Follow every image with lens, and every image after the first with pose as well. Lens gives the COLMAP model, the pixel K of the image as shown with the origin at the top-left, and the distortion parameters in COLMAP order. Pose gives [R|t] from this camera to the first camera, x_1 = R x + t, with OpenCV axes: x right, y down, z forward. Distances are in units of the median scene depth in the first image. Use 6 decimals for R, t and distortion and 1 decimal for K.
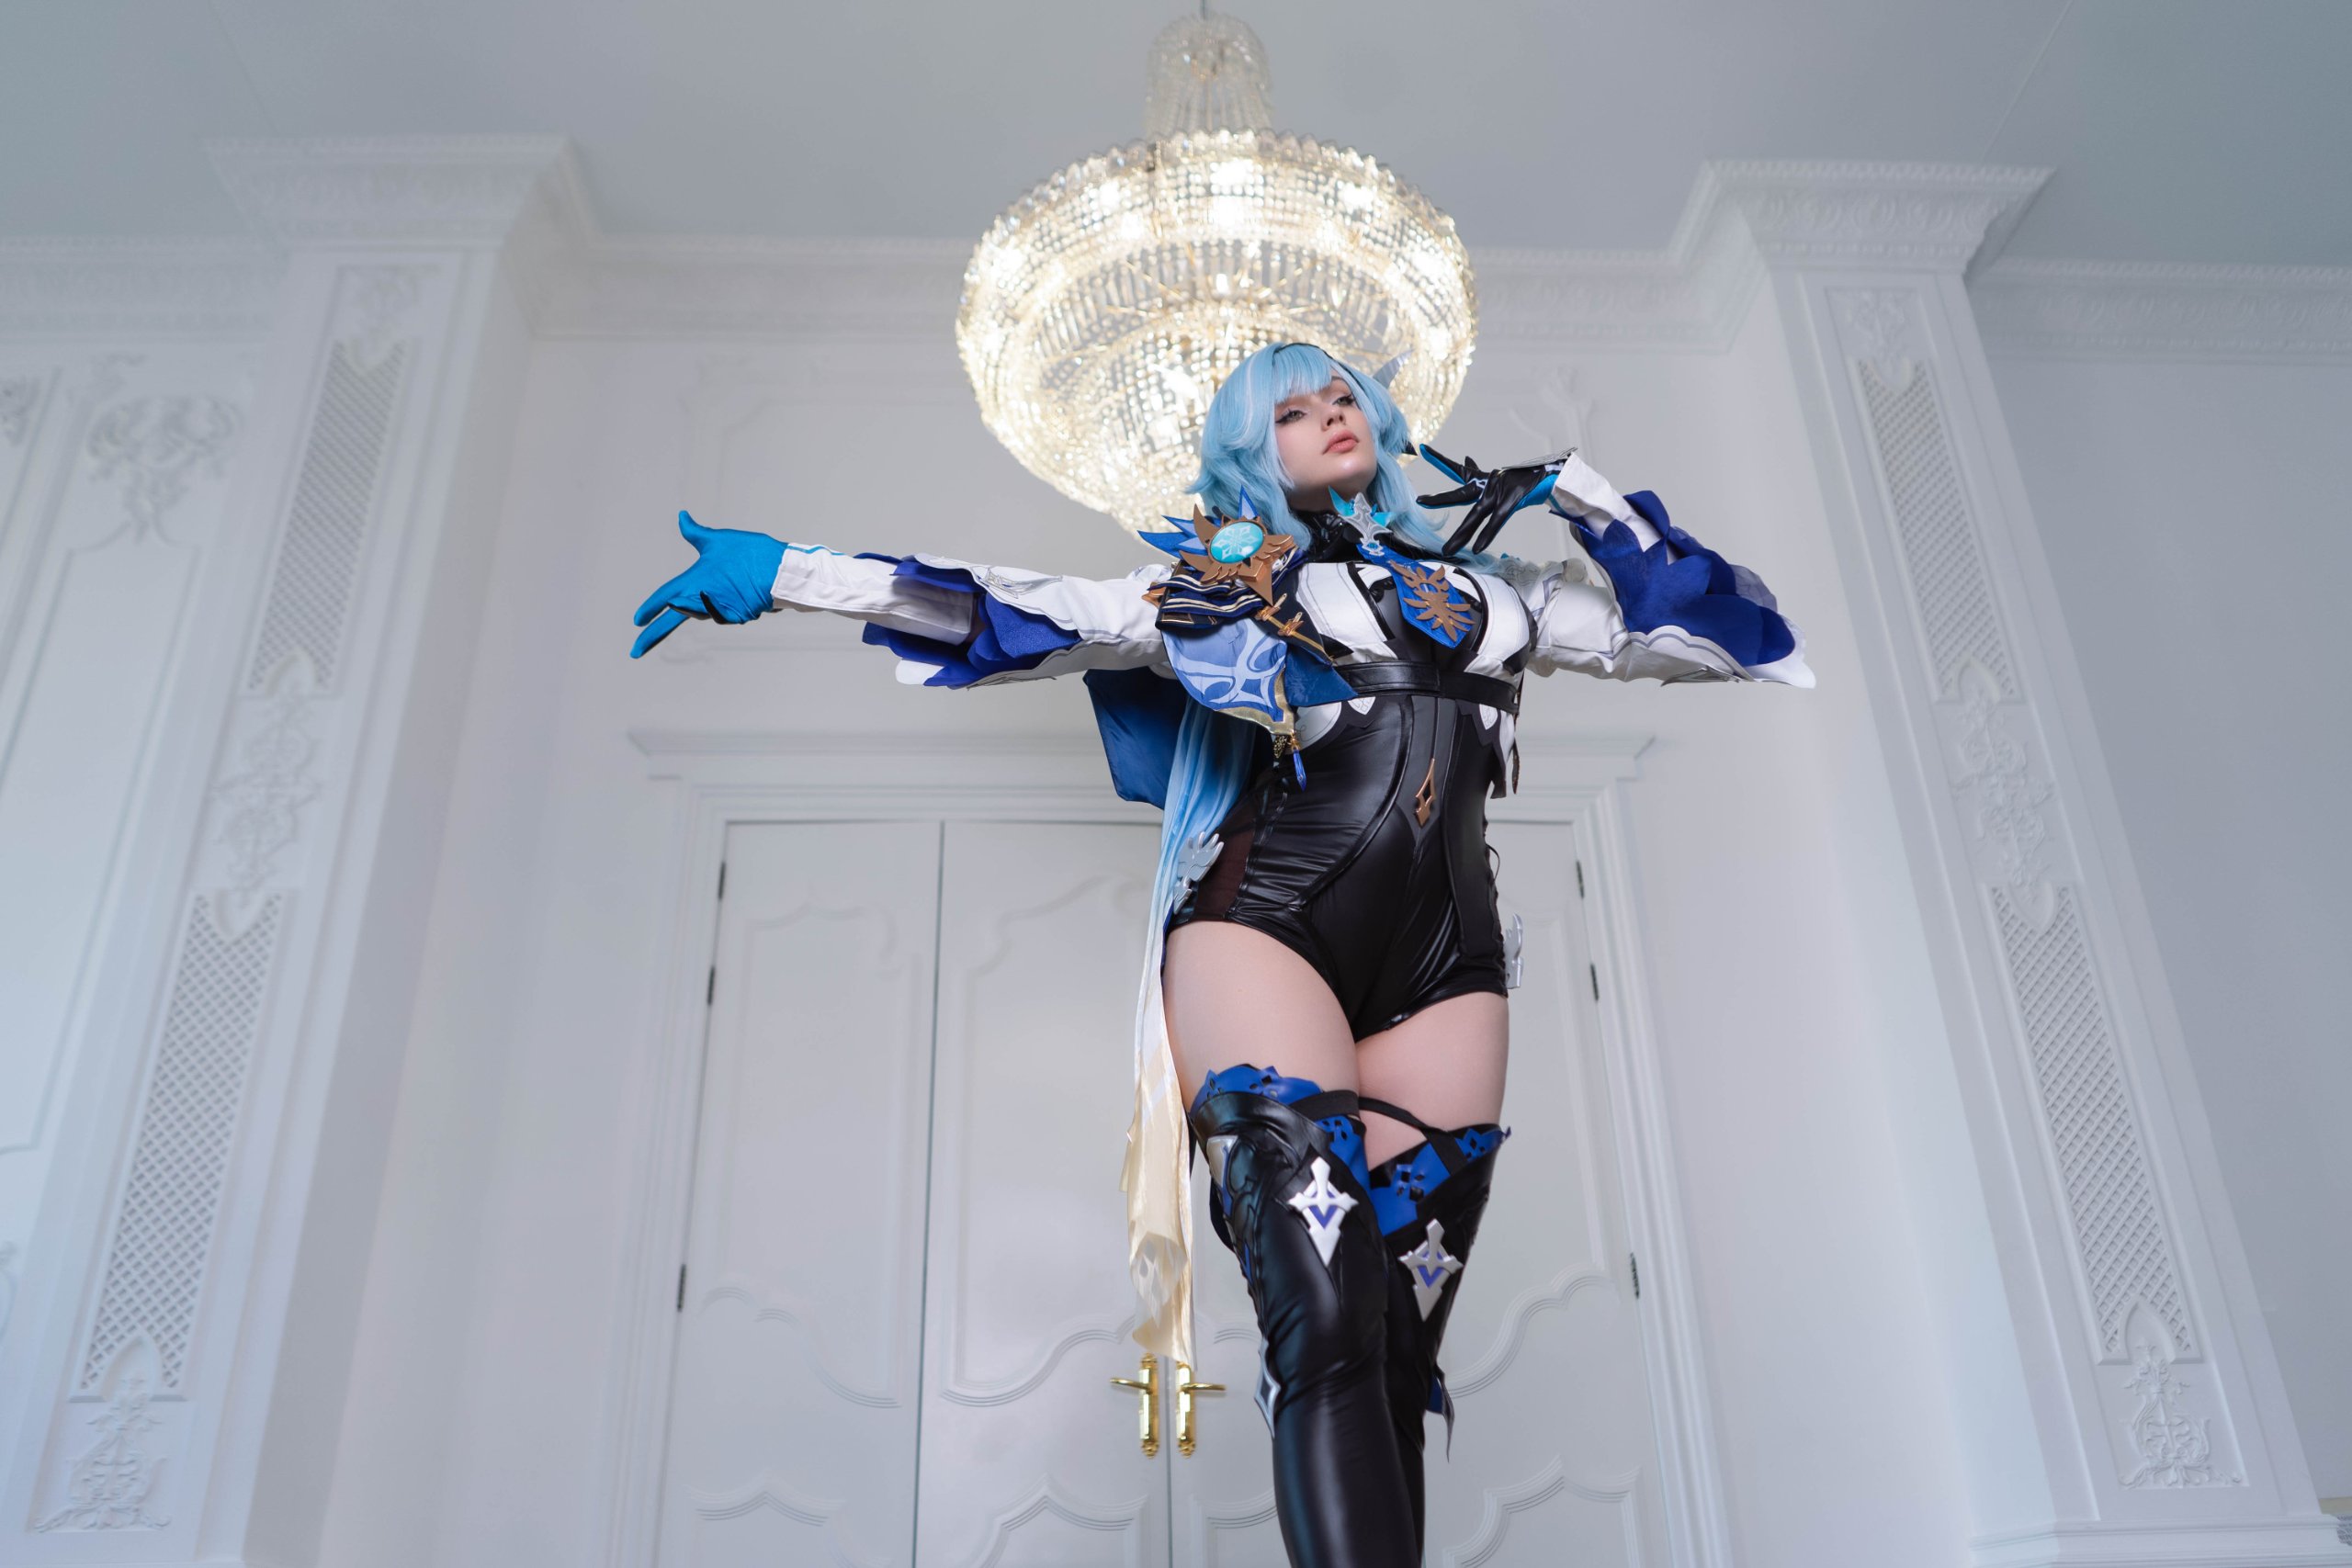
lens RADIAL K [[1771.3, 0, 1176.0], [0, 1771.3, 784.0], [0, 0, 1]] dist [-0.017960, 0.001544]
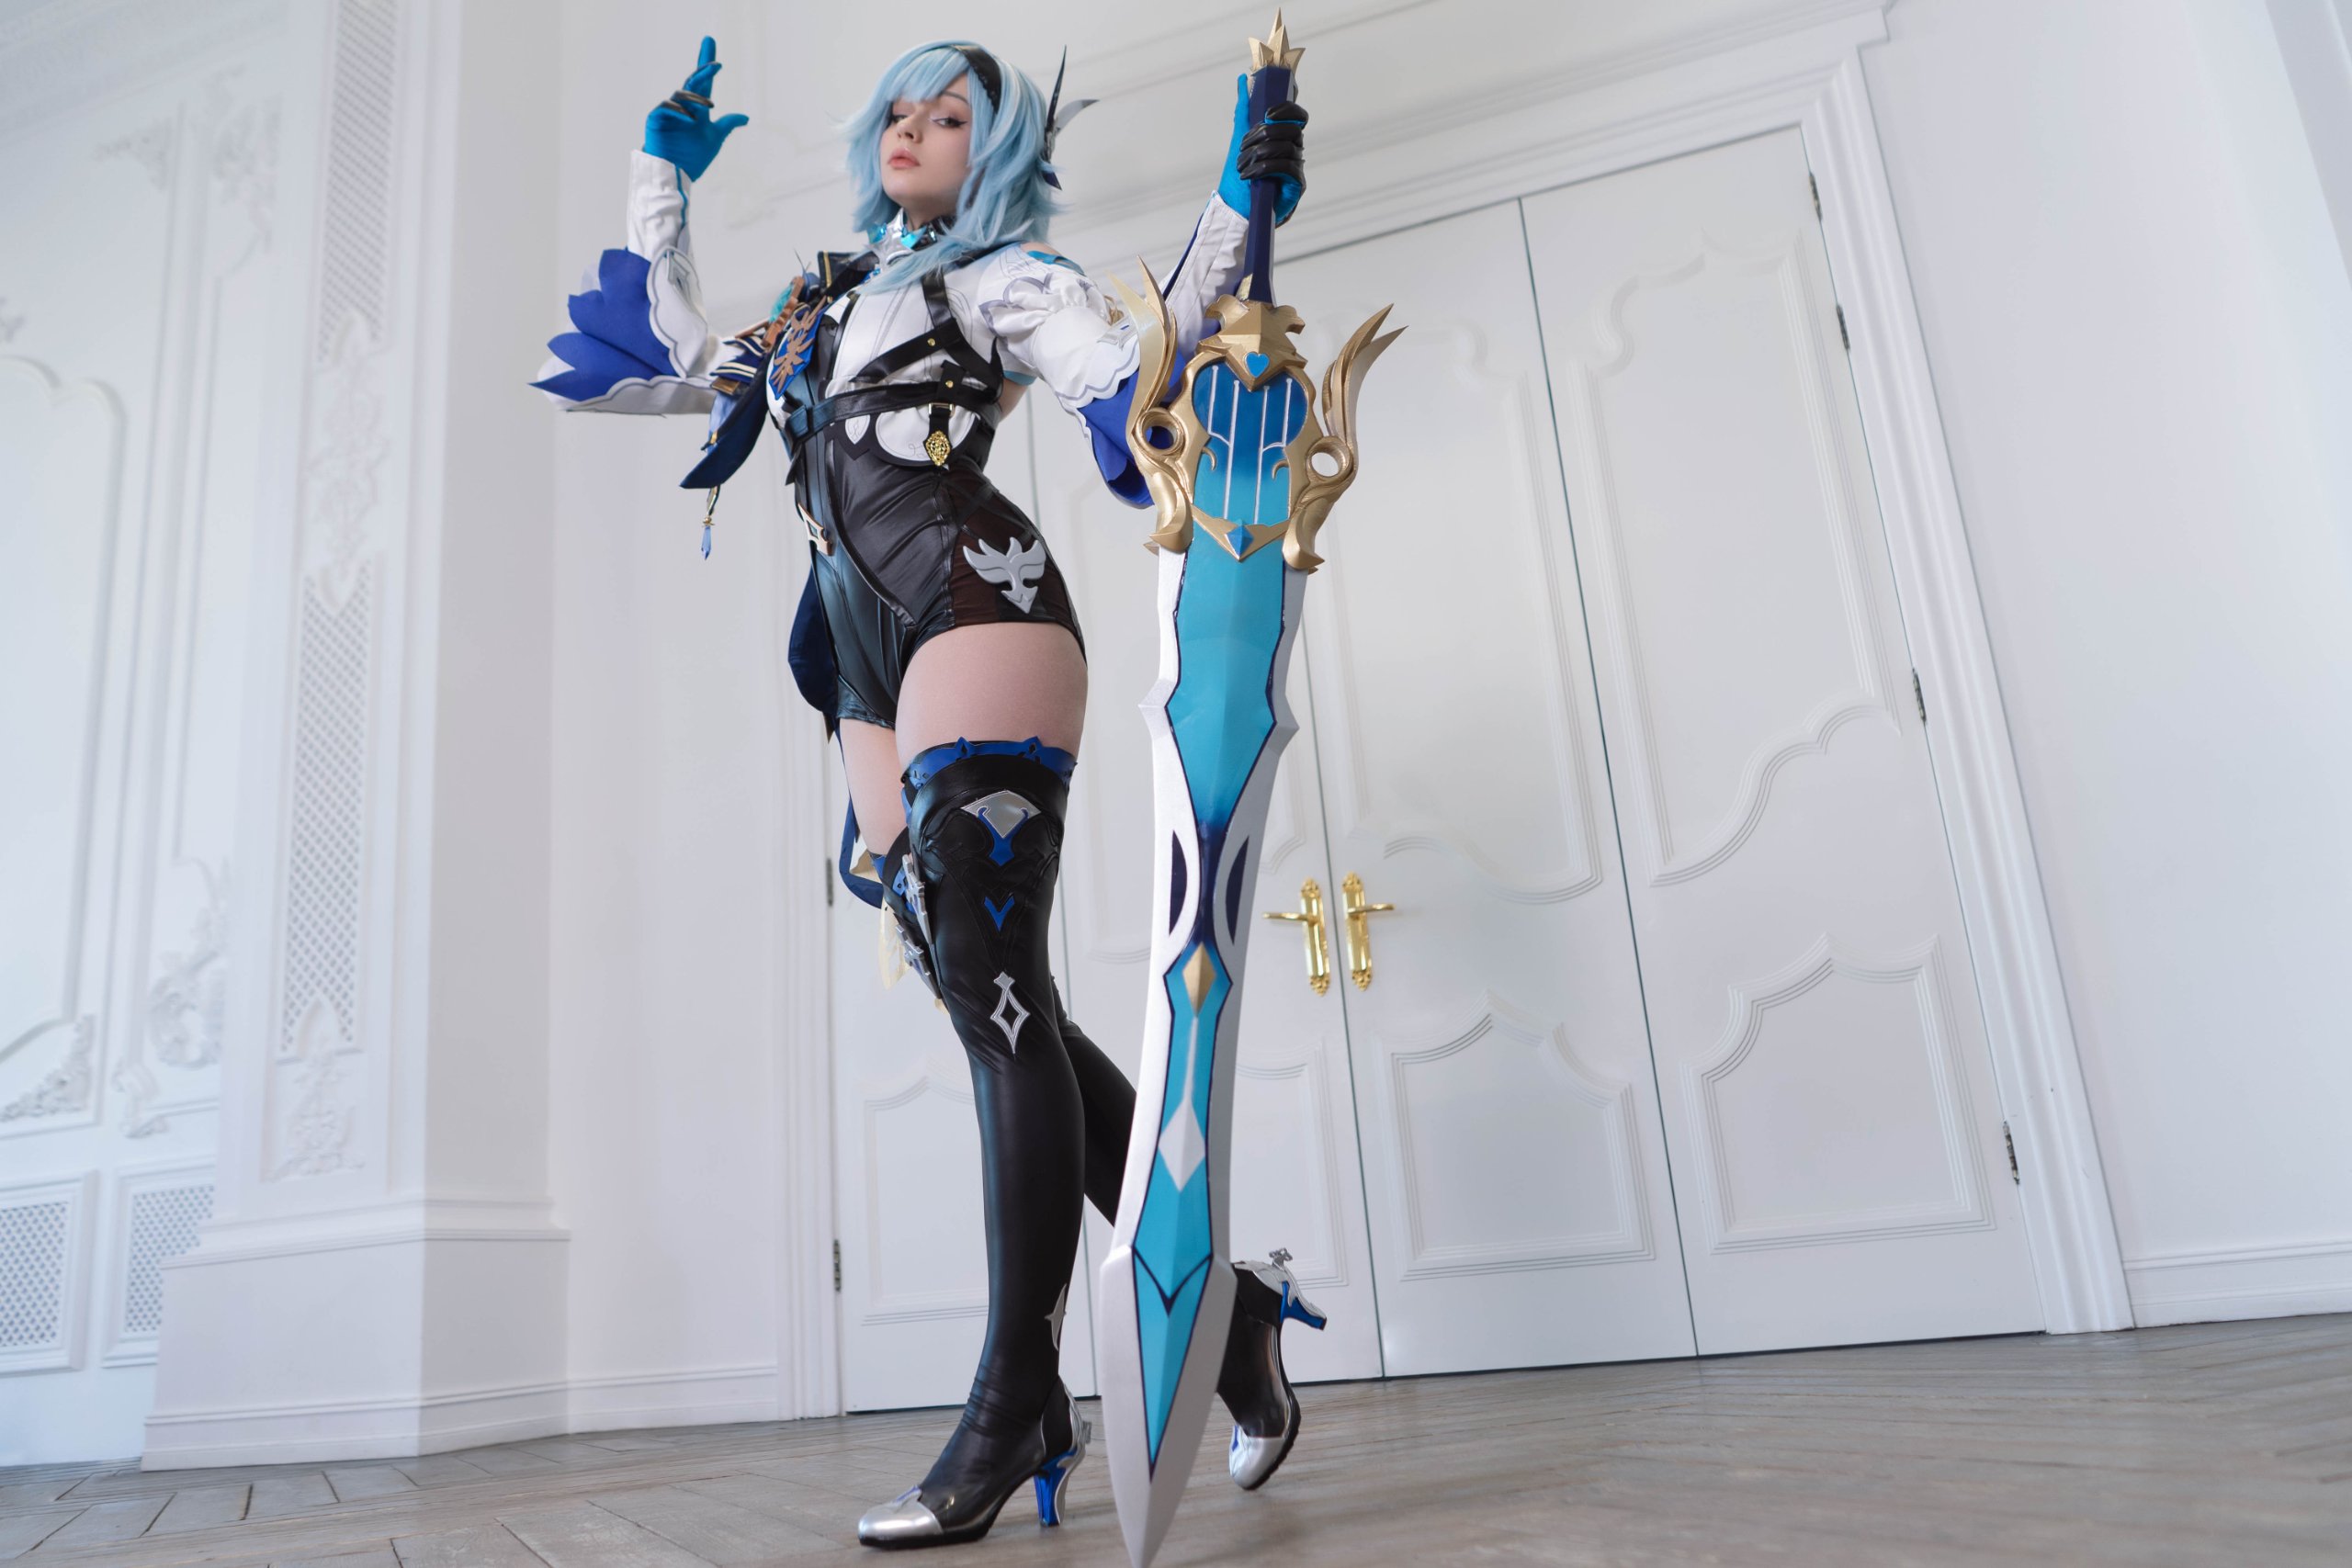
lens RADIAL K [[1752.8, 0, 1207.0], [0, 1752.8, 781.6], [0, 0, 1]] dist [-0.015232, -0.000345]
pose [[0.924270, -0.155521, -0.348623, 0.257476], [0.228780, 0.956741, 0.179739, 0.120710], [0.305589, -0.245886, 0.919867, 0.233921]]
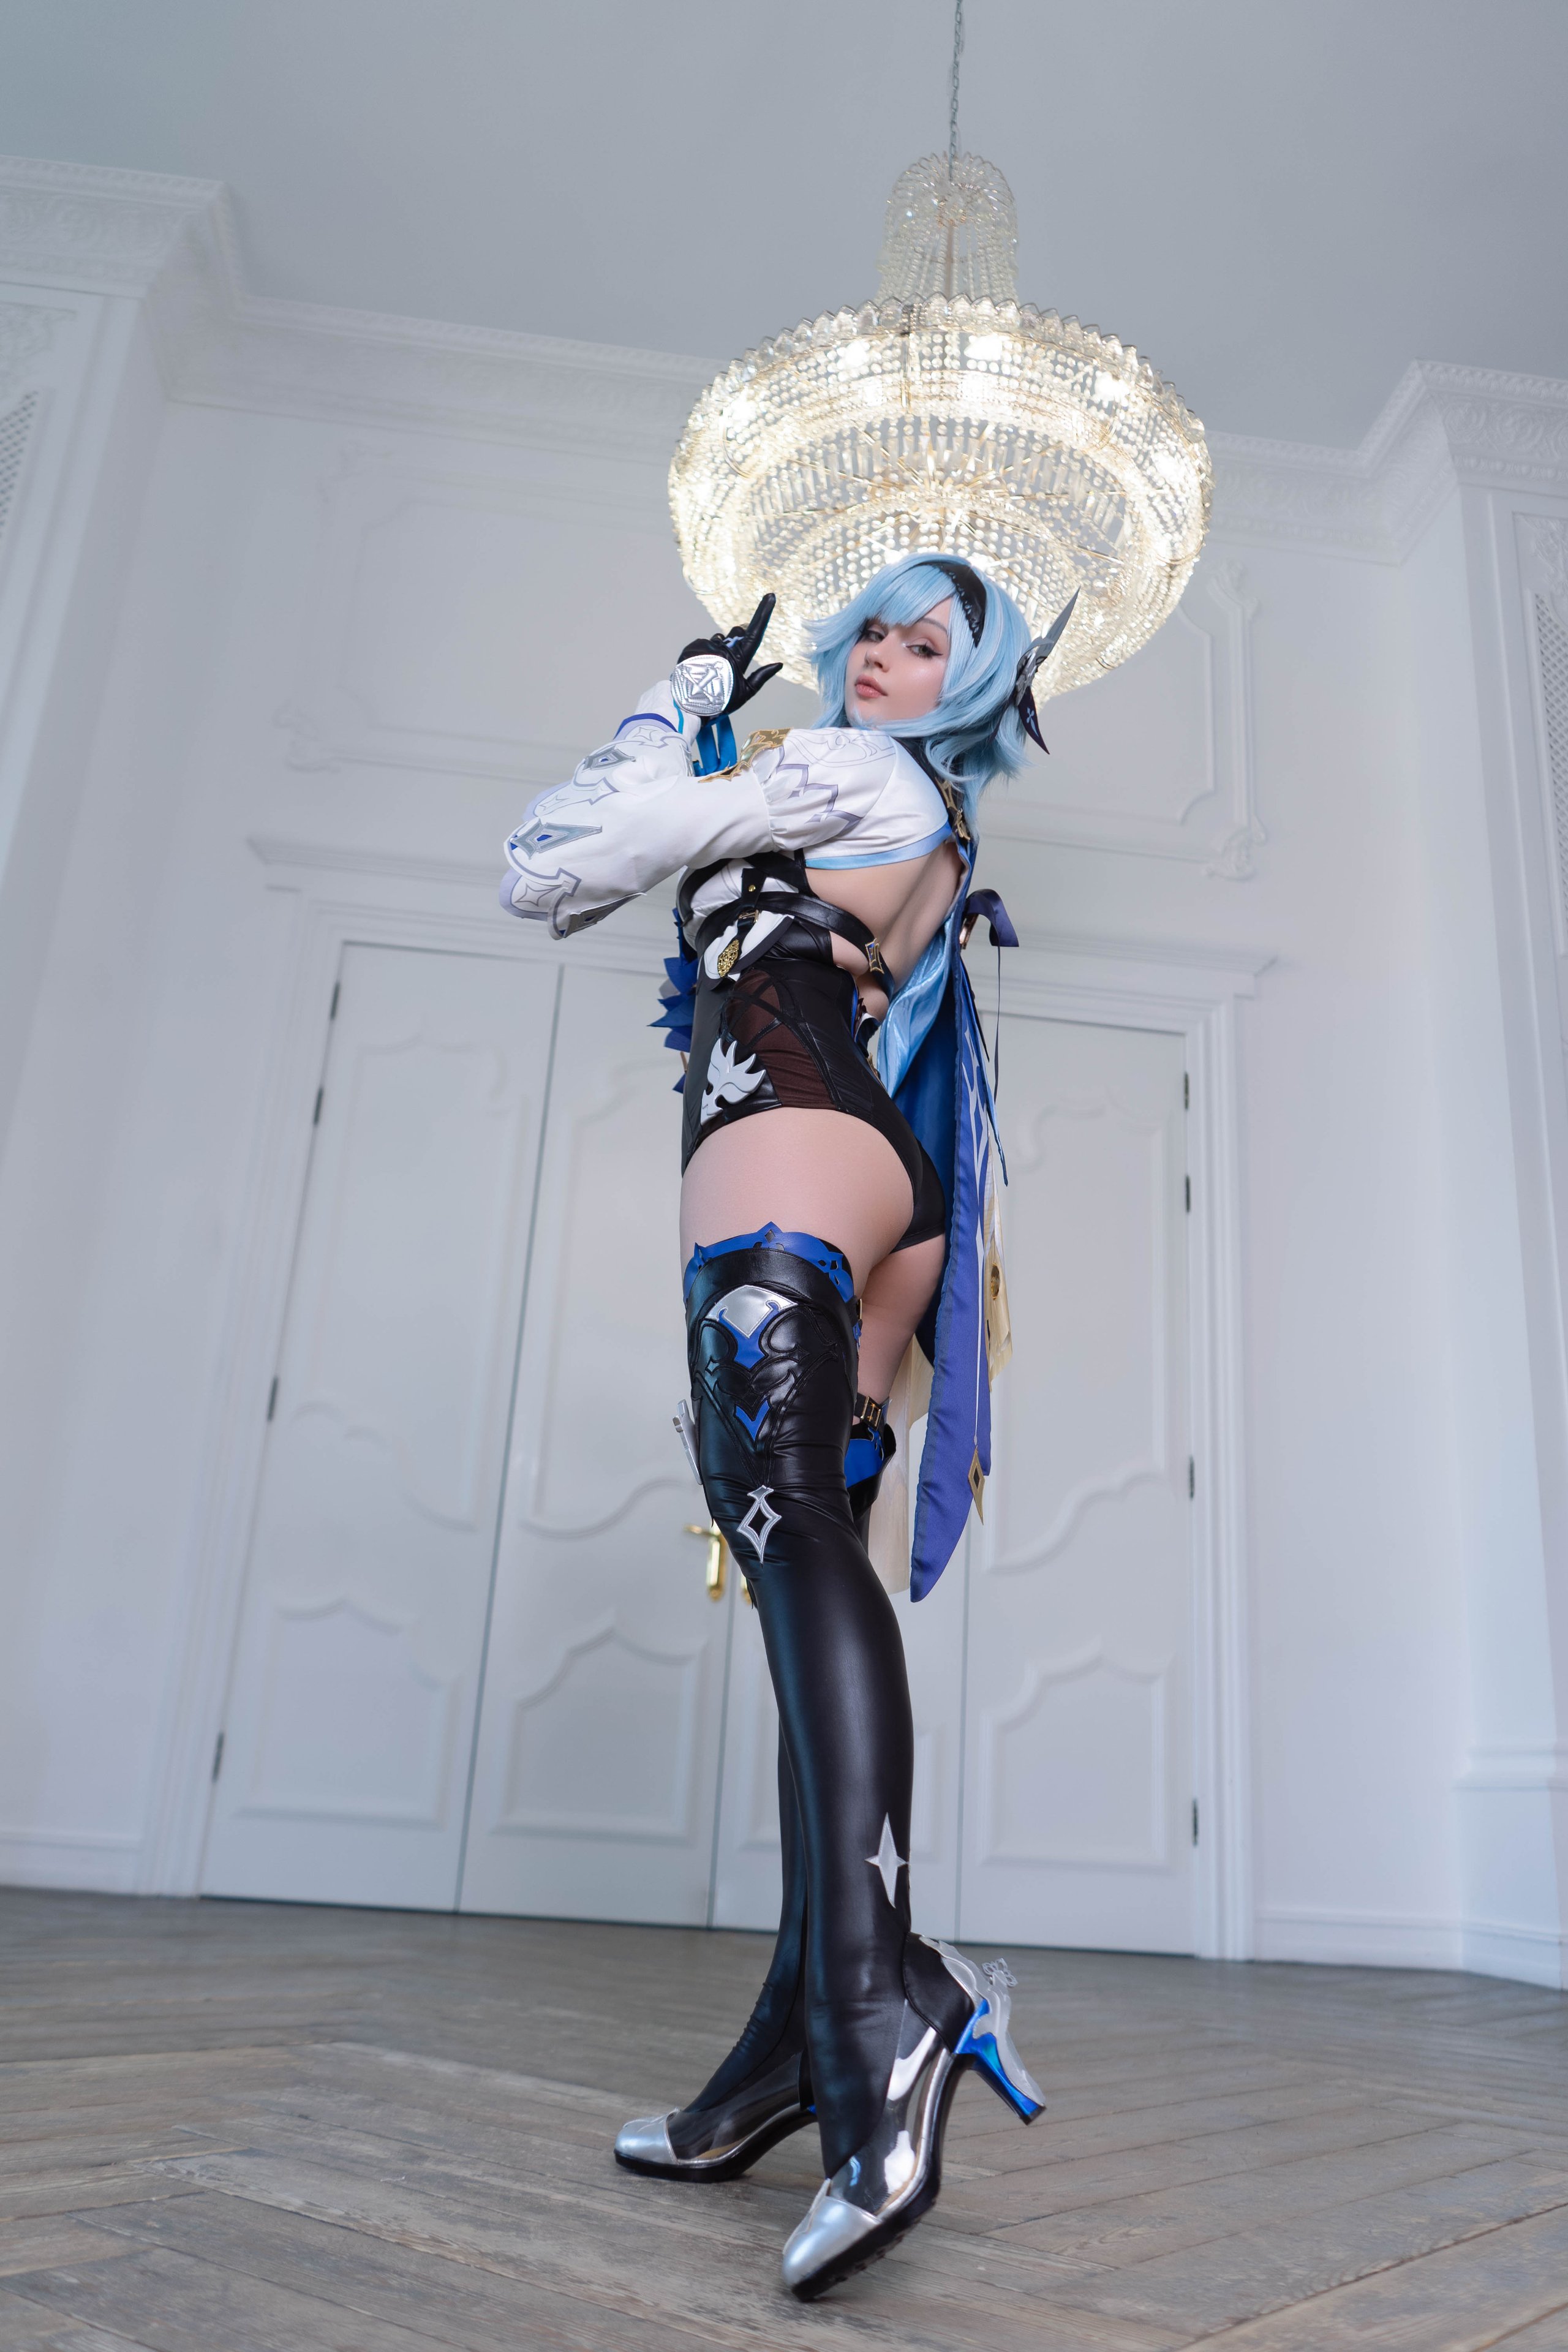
lens RADIAL K [[1771.5, 0, 779.4], [0, 1771.5, 1172.8], [0, 0, 1]] dist [-0.017960, 0.001544]
pose [[0.993518, 0.105251, 0.042942, -0.050153], [-0.110294, 0.983983, 0.140045, -0.019982], [-0.027515, -0.143873, 0.989214, 0.000370]]
